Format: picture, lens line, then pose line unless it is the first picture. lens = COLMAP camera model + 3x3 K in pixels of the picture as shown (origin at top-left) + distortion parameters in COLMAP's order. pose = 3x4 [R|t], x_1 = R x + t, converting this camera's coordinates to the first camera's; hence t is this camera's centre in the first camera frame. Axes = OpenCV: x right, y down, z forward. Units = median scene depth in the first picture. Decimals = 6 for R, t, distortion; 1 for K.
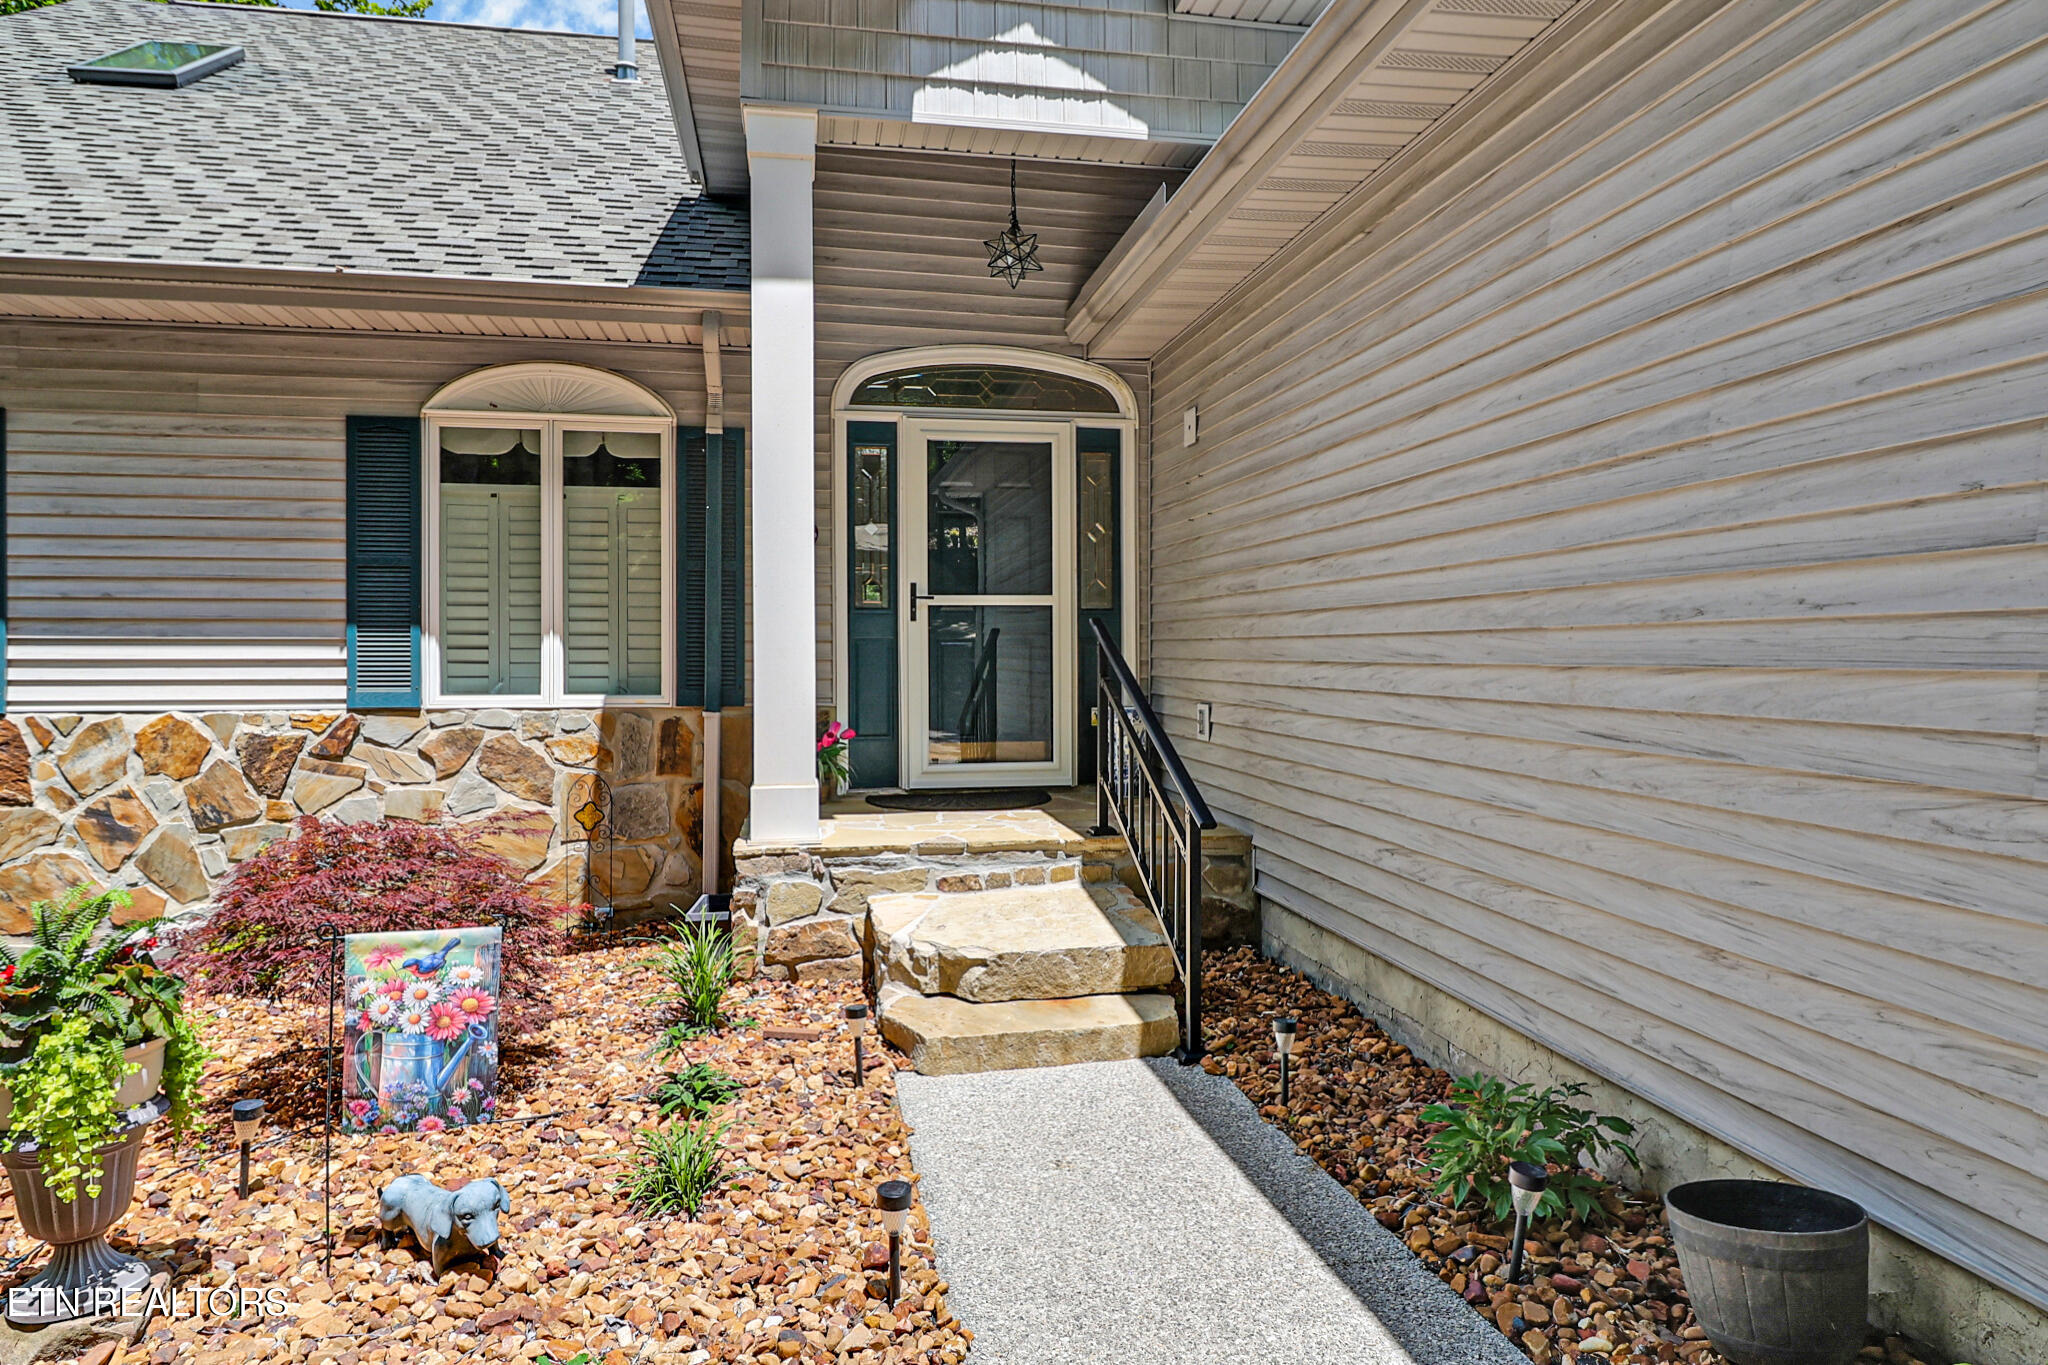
lens RADIAL K [[1292.4, 0, 1016.1], [0, 1292.4, 682.4], [0, 0, 1]] dist [-0.002186, -0.000209]
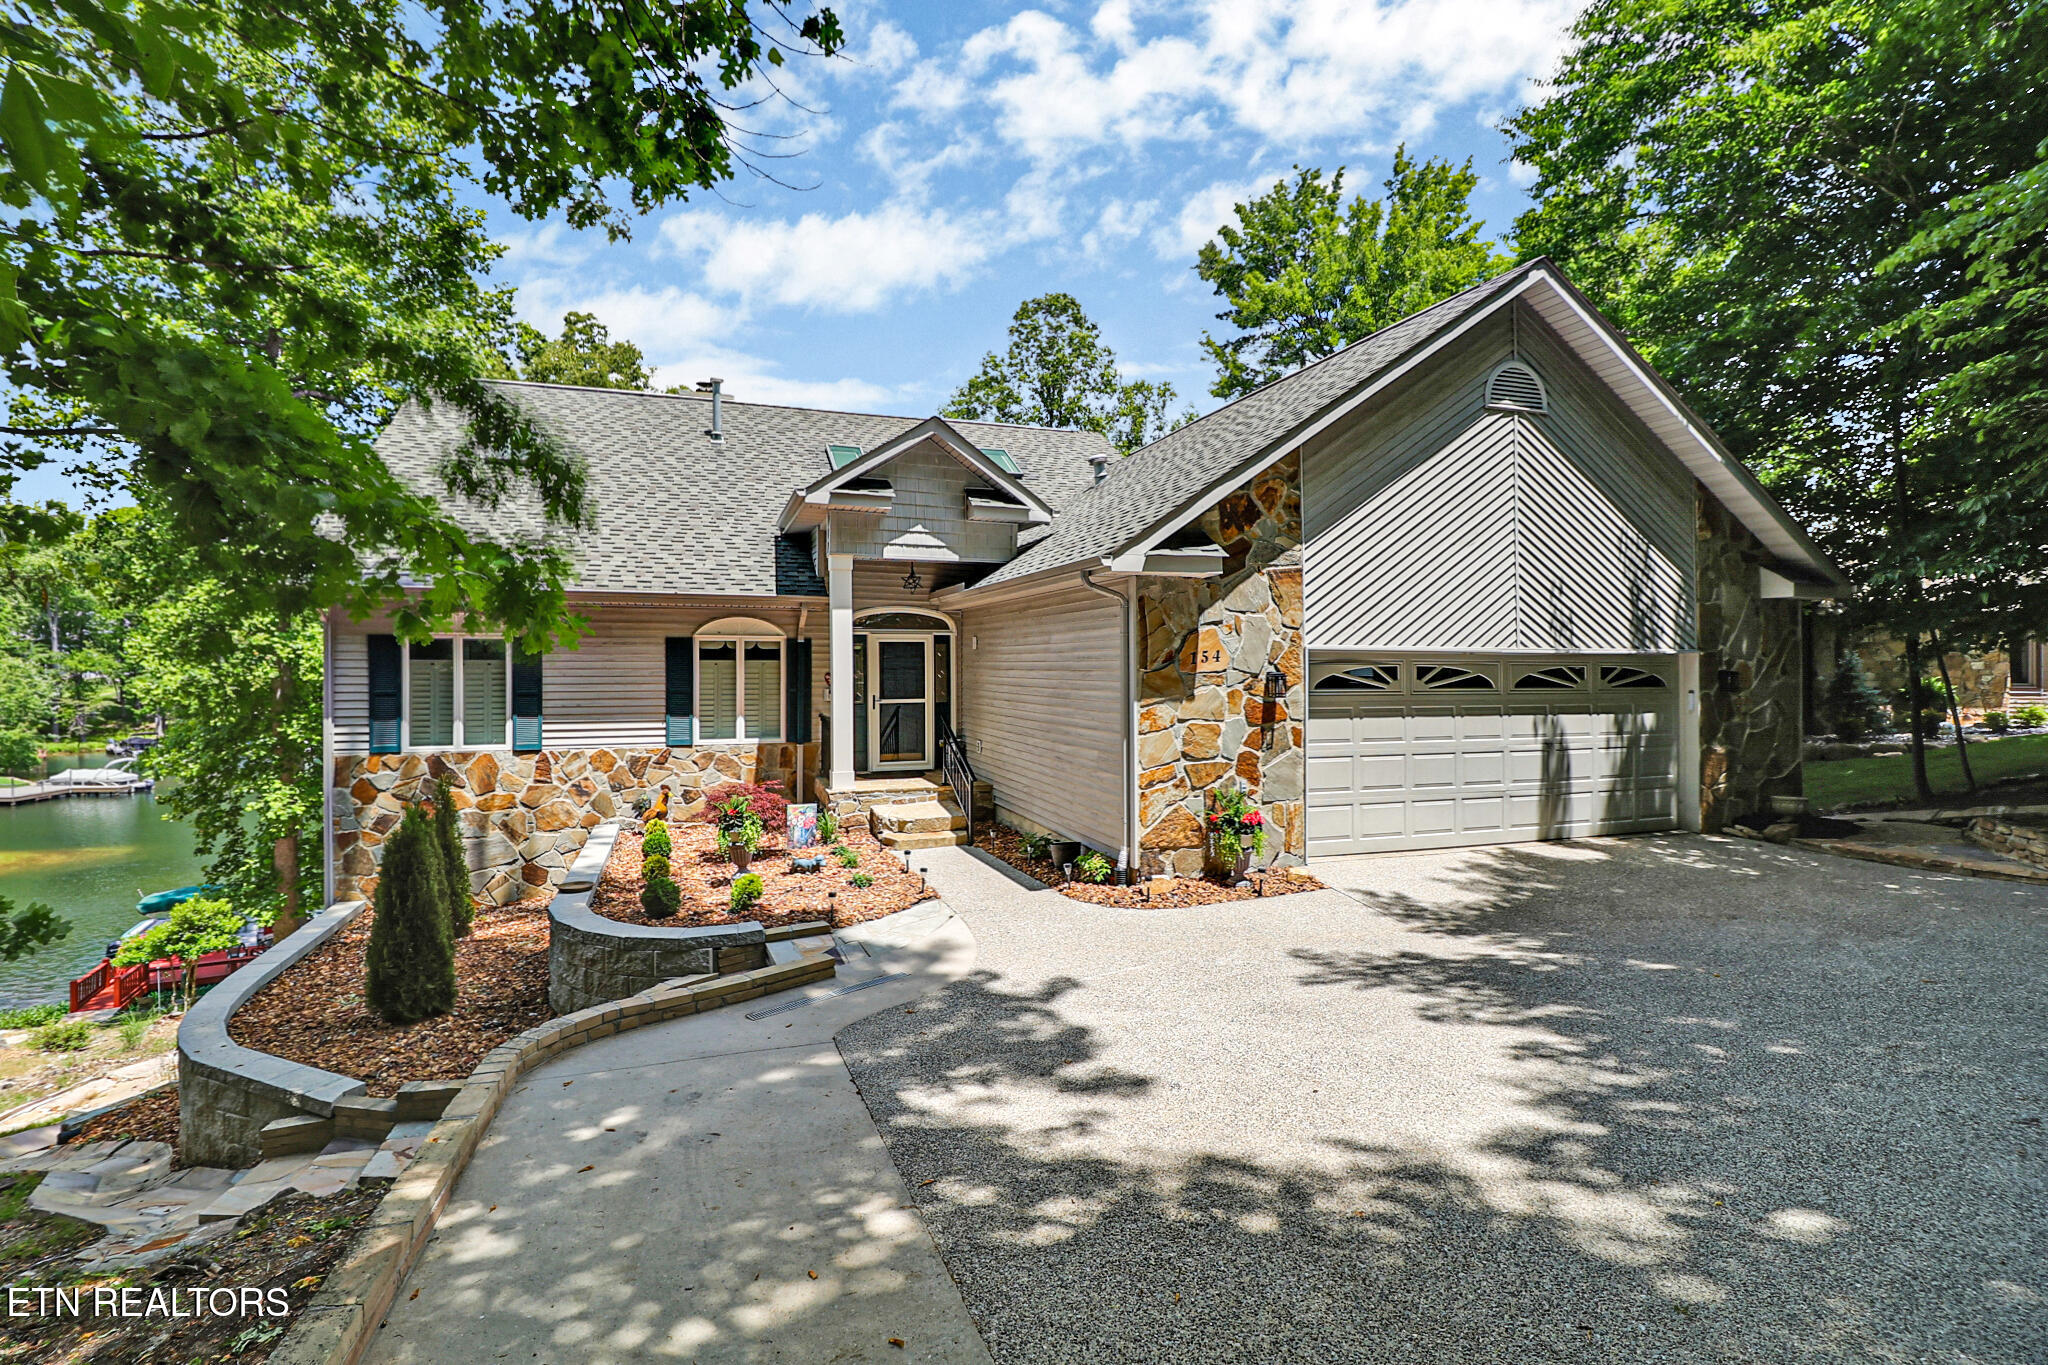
lens RADIAL K [[924.8, 0, 1015.2], [0, 924.8, 669.2], [0, 0, 1]] dist [-0.004504, -0.000096]
pose [[0.988763, -0.001539, 0.149483, -0.081813], [0.005153, 0.999704, -0.023797, -0.089618], [-0.149402, 0.024300, 0.988478, -1.030927]]
